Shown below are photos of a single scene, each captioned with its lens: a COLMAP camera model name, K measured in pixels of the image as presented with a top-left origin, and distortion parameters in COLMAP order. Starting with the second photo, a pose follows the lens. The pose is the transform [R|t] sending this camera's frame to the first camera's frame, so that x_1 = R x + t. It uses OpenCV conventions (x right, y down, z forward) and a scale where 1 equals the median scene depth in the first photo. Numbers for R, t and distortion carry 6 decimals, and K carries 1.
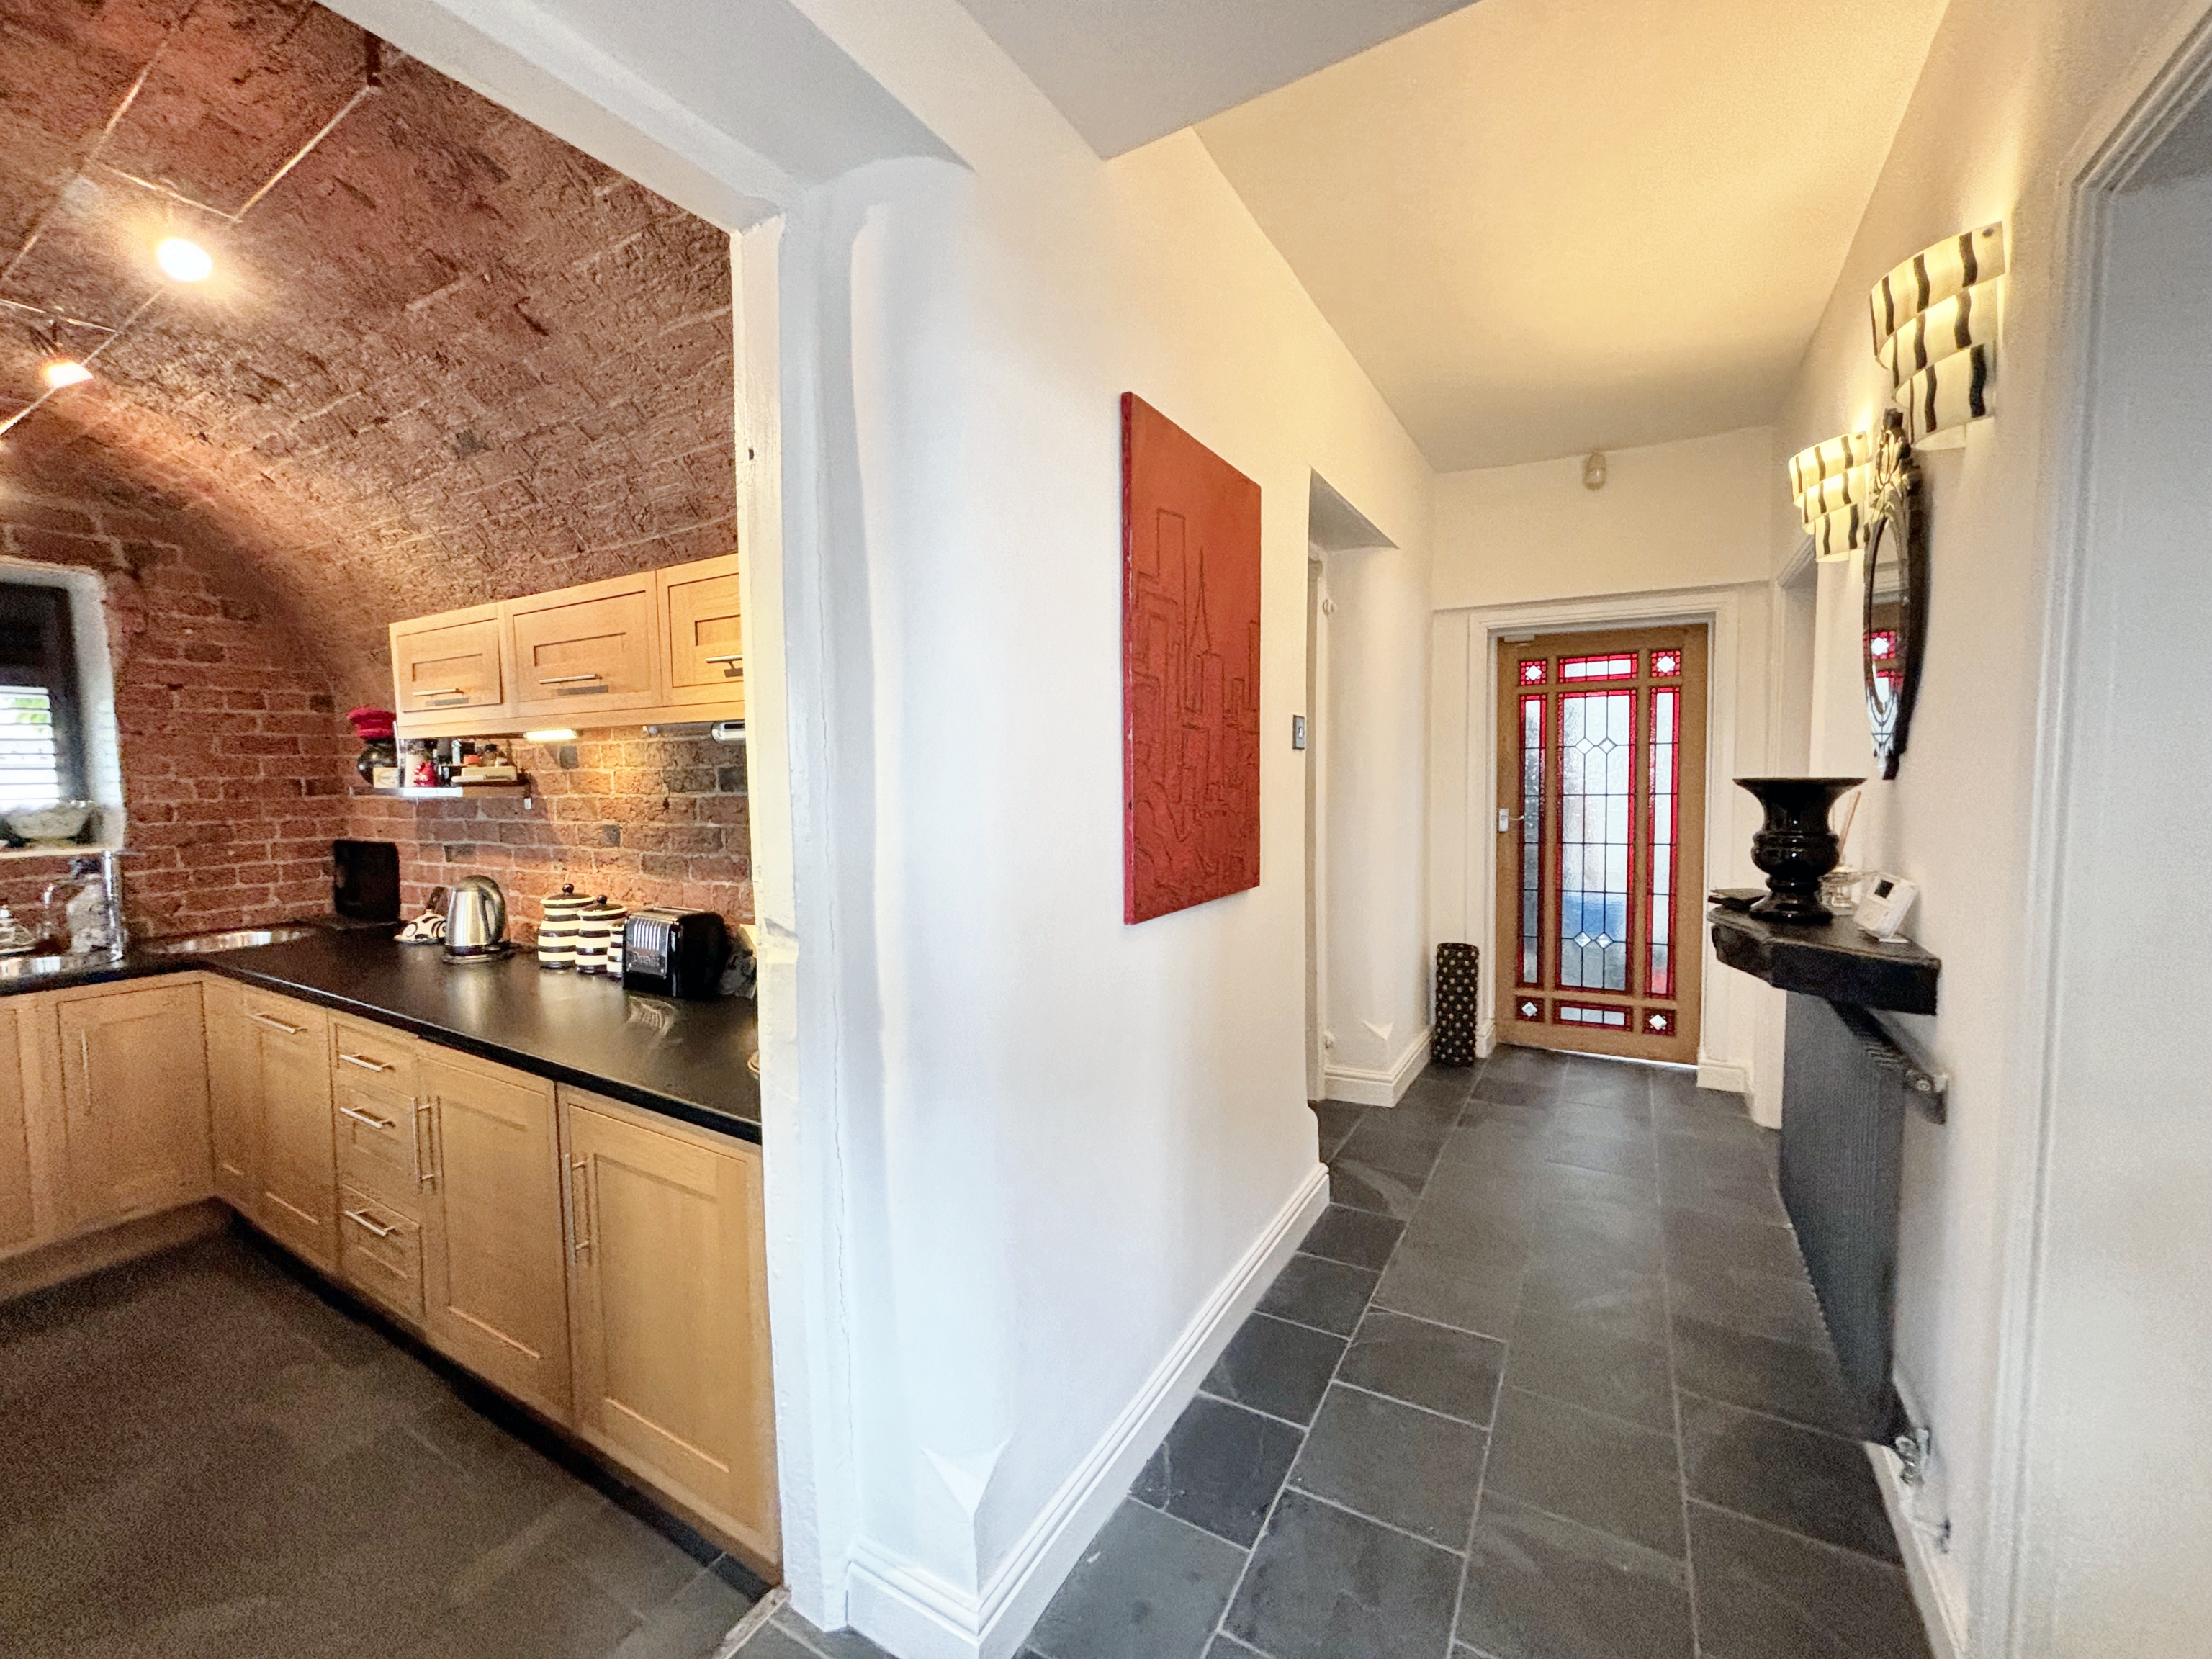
lens RADIAL K [[894.7, 0, 1092.1], [0, 894.7, 825.0], [0, 0, 1]] dist [0.001375, 0.003018]
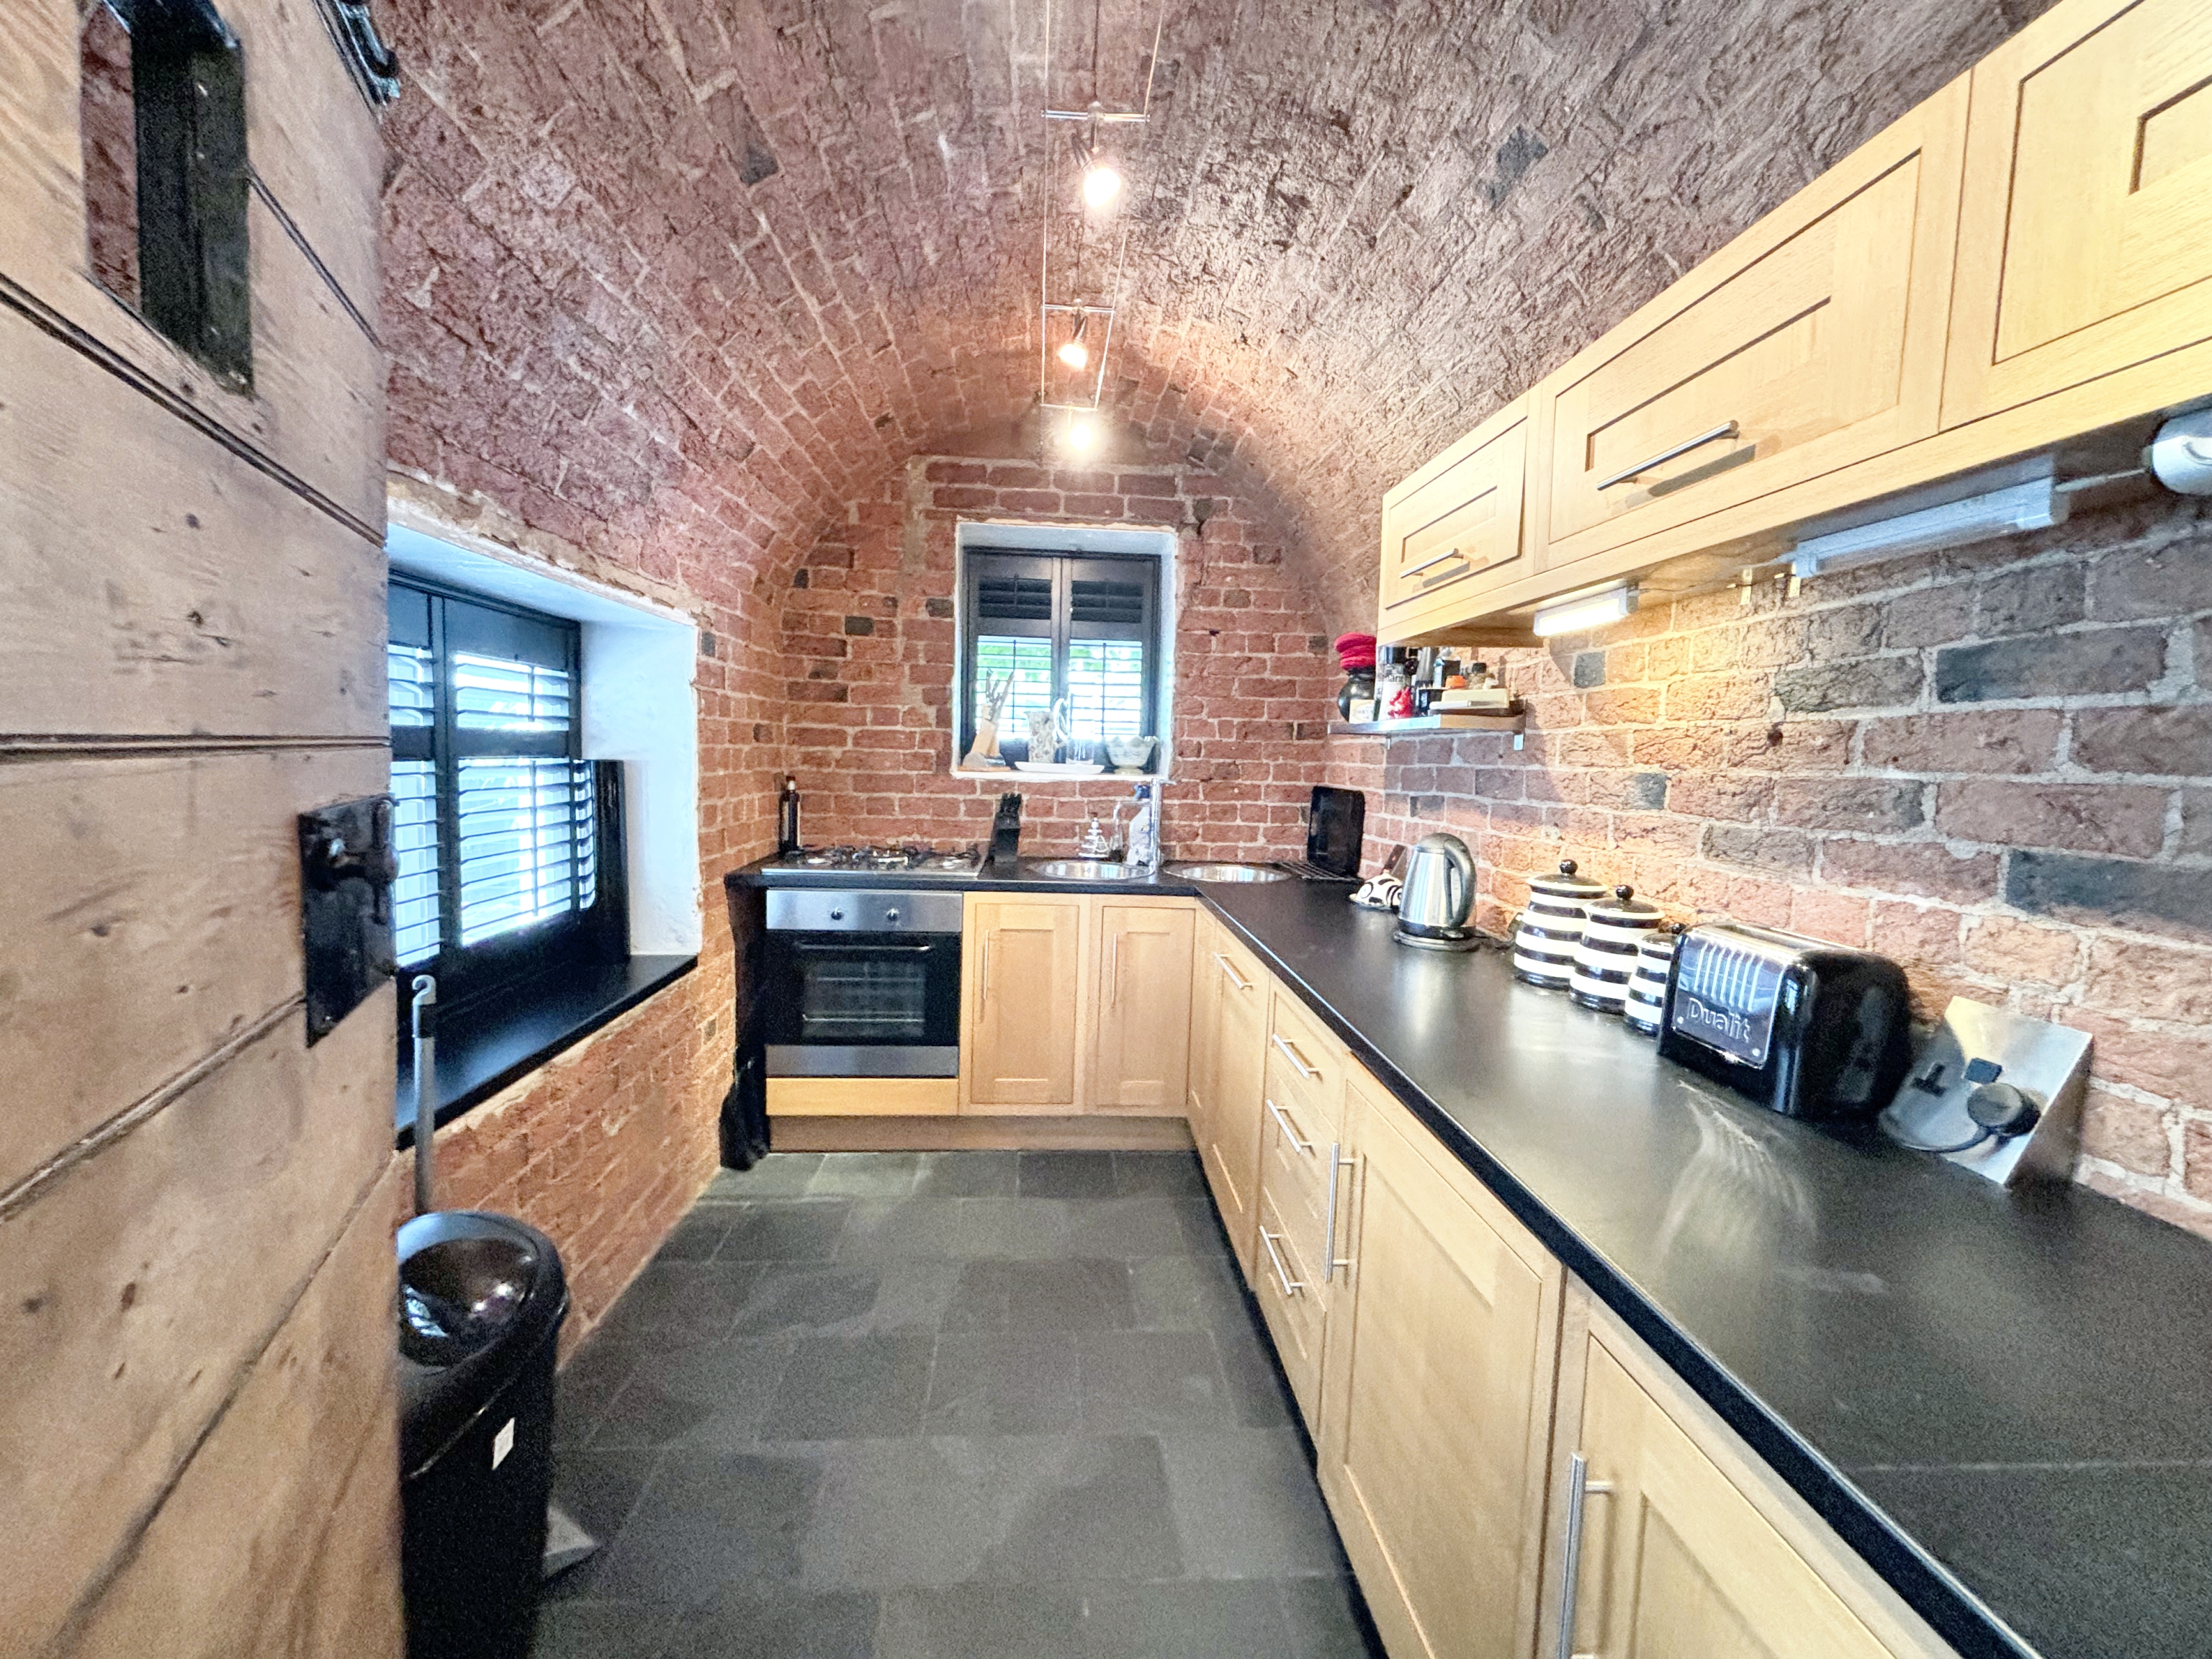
lens RADIAL K [[894.7, 0, 1092.7], [0, 894.7, 822.6], [0, 0, 1]] dist [0.001375, 0.003018]
pose [[0.565039, 0.094968, -0.819581, -0.234723], [-0.090576, 0.994489, 0.052790, 0.033497], [0.820078, 0.044406, 0.570527, 0.323435]]
